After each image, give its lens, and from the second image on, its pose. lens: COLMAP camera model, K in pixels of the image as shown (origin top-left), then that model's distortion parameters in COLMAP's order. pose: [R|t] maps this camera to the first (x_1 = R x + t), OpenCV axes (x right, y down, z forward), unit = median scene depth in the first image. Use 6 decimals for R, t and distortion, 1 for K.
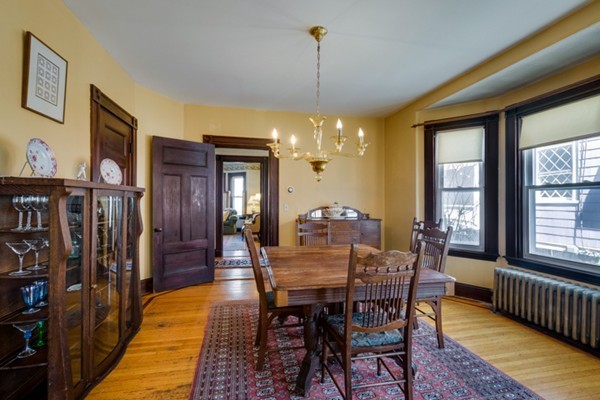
lens RADIAL K [[266.8, 0, 300.0], [0, 266.8, 200.0], [0, 0, 1]] dist [-0.000785, -0.000134]
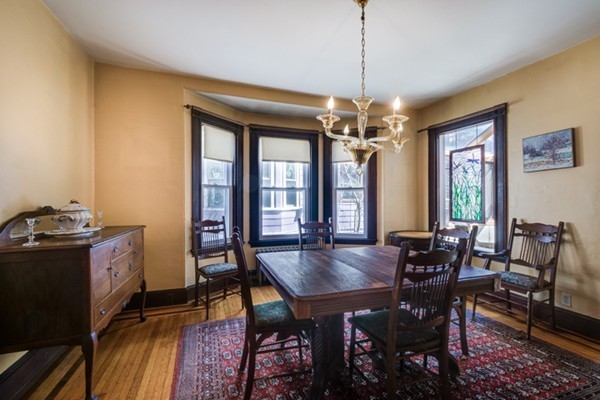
lens RADIAL K [[266.8, 0, 300.0], [0, 266.8, 200.0], [0, 0, 1]] dist [-0.000785, -0.000134]
pose [[-0.121124, -0.003609, 0.992631, -0.515385], [0.000509, 0.999993, 0.003698, 0.009180], [-0.992637, 0.000953, -0.121122, 0.915979]]
